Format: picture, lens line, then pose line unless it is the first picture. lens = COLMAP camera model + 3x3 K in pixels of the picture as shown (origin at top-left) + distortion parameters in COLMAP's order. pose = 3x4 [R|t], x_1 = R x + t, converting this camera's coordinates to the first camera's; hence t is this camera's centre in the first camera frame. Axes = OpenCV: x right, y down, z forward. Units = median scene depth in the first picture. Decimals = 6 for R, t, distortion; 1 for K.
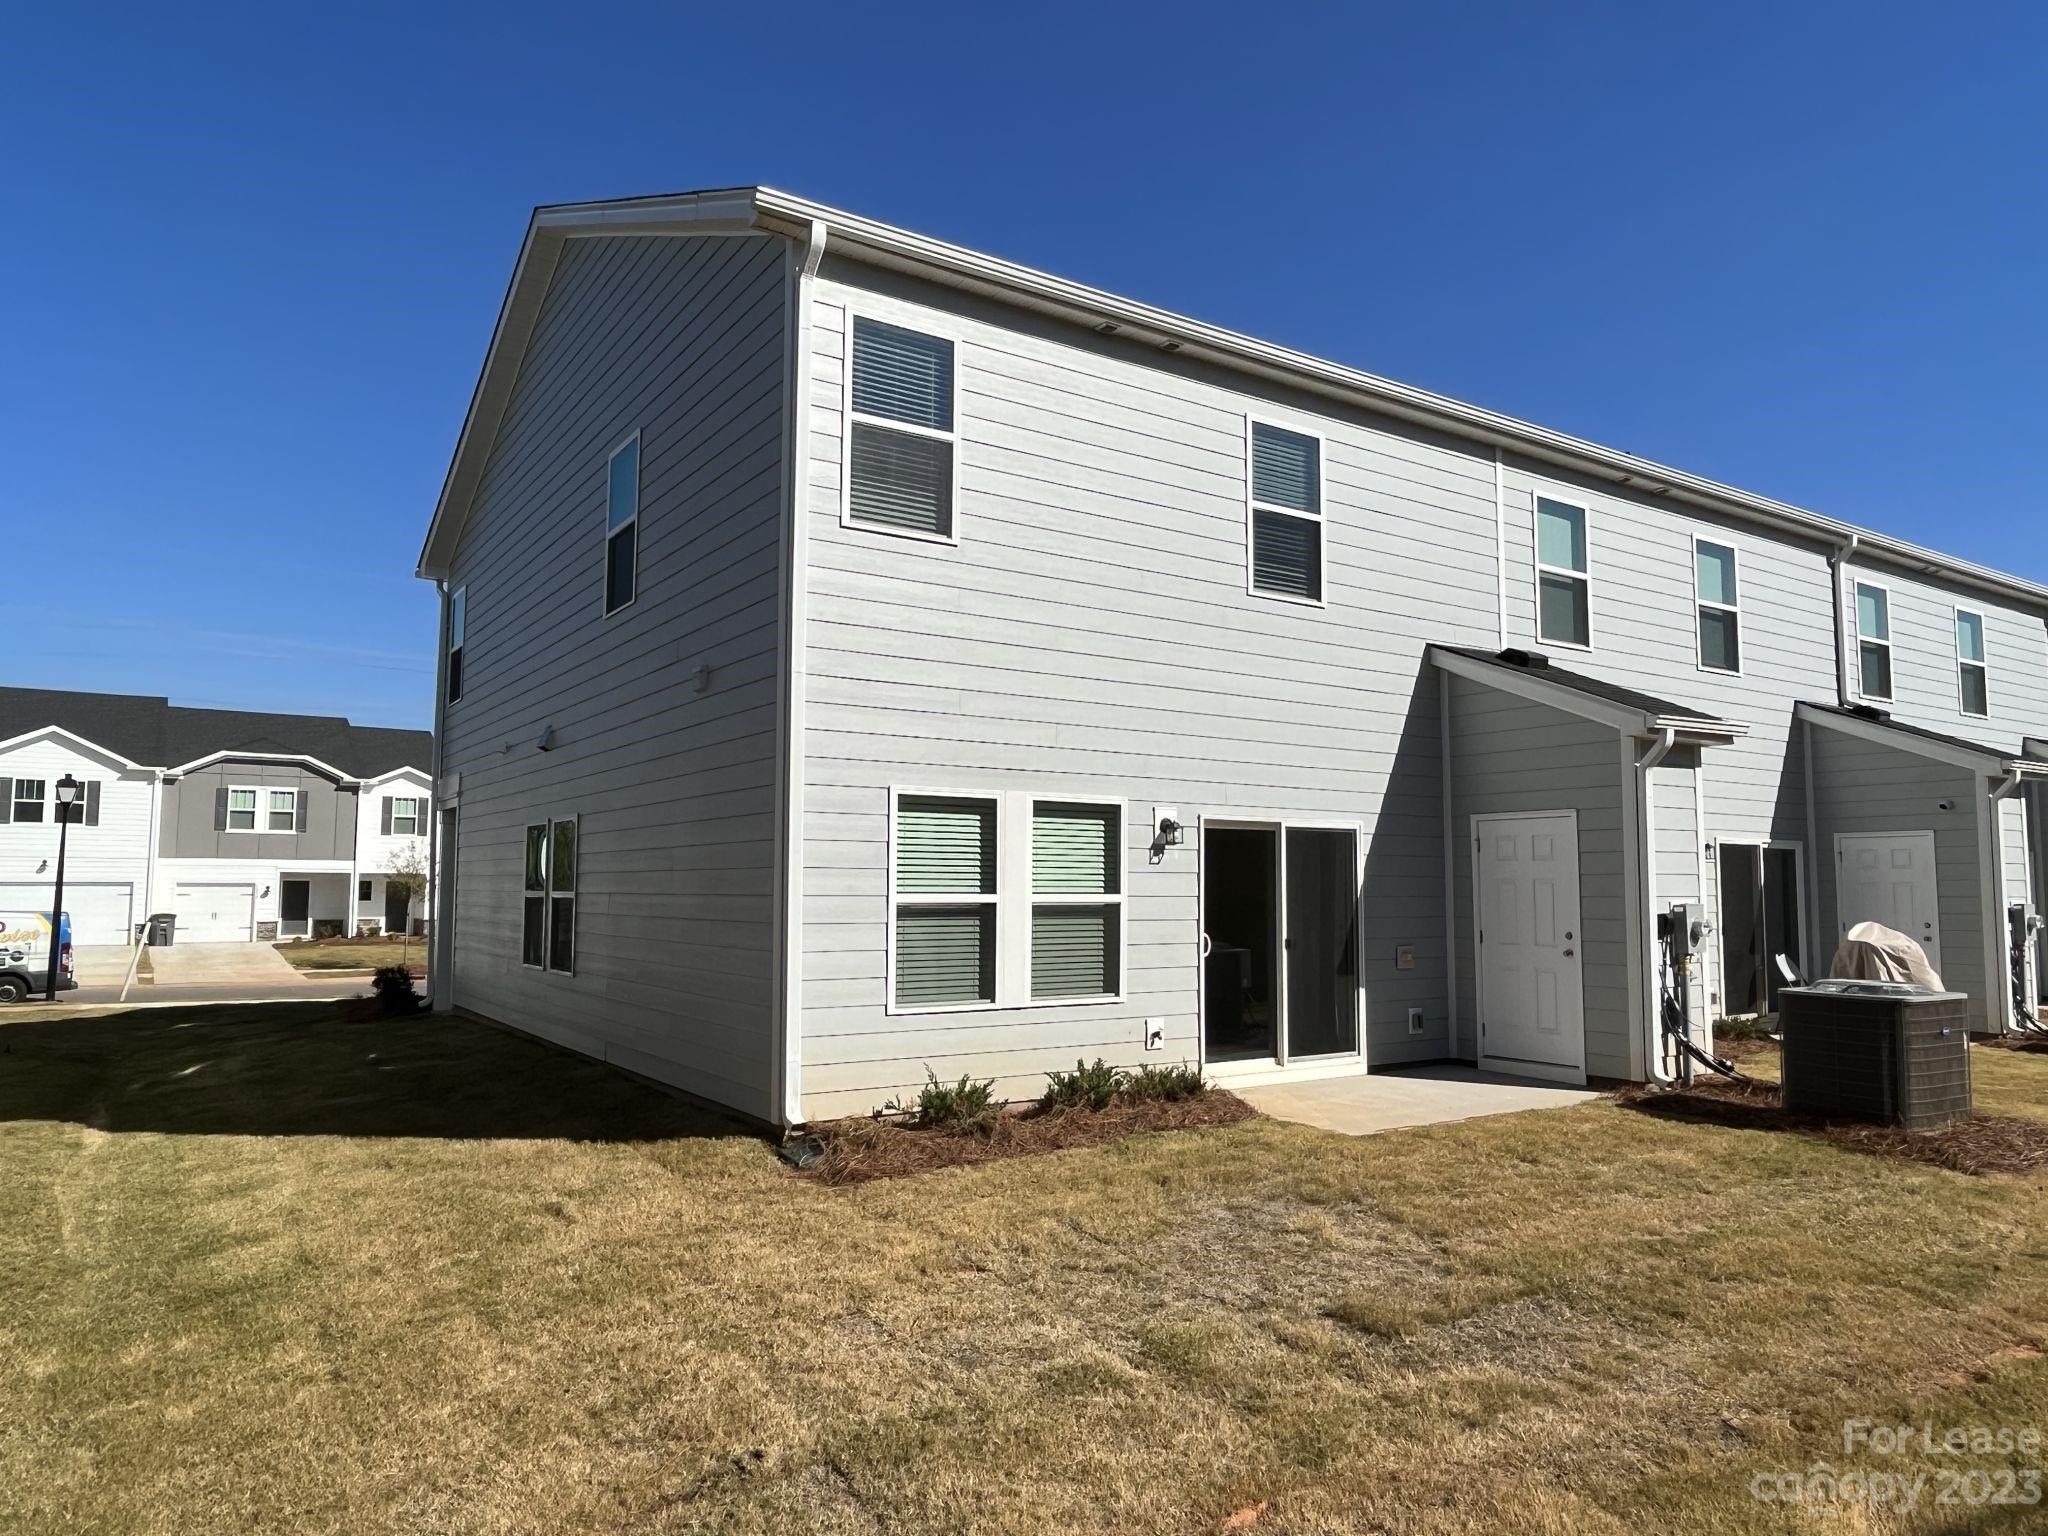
lens RADIAL K [[1332.1, 0, 1026.5], [0, 1332.1, 773.6], [0, 0, 1]] dist [-0.005370, 0.001774]
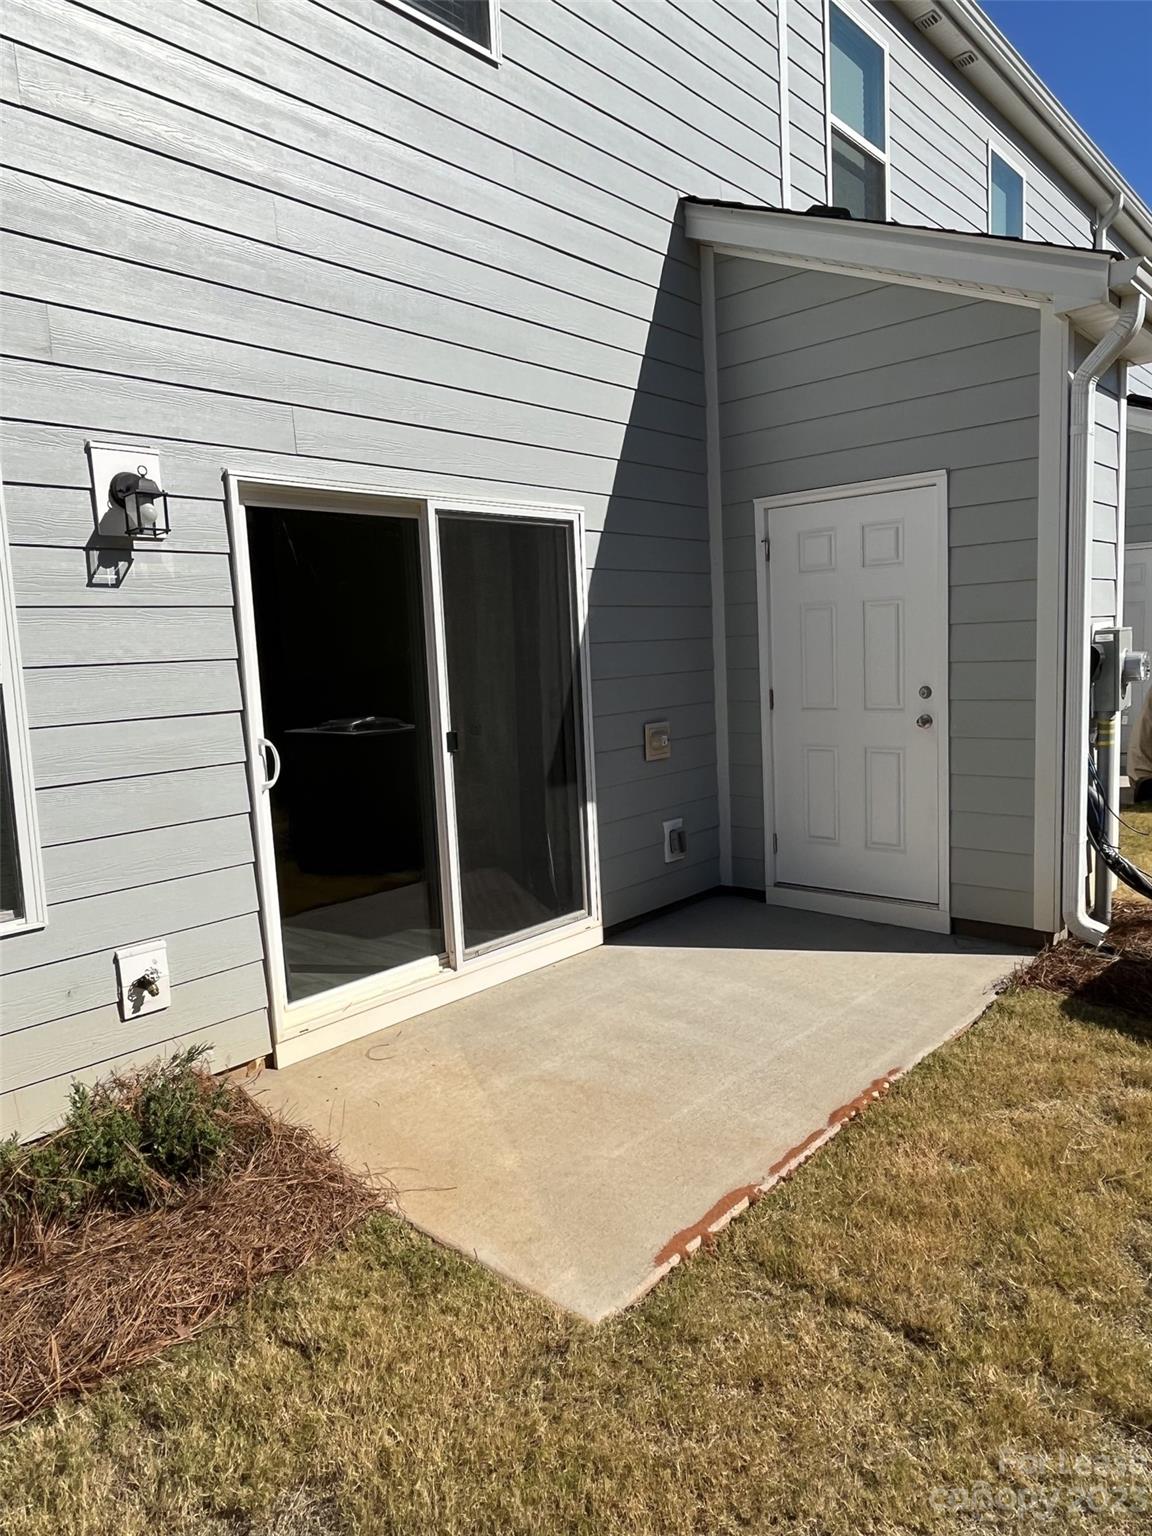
lens RADIAL K [[999.1, 0, 577.1], [0, 999.1, 766.8], [0, 0, 1]] dist [-0.005370, 0.001774]
pose [[0.966399, -0.080372, 0.244156, 0.142761], [0.030314, 0.978867, 0.202241, 0.058610], [-0.255251, -0.188044, 0.948413, 0.598000]]
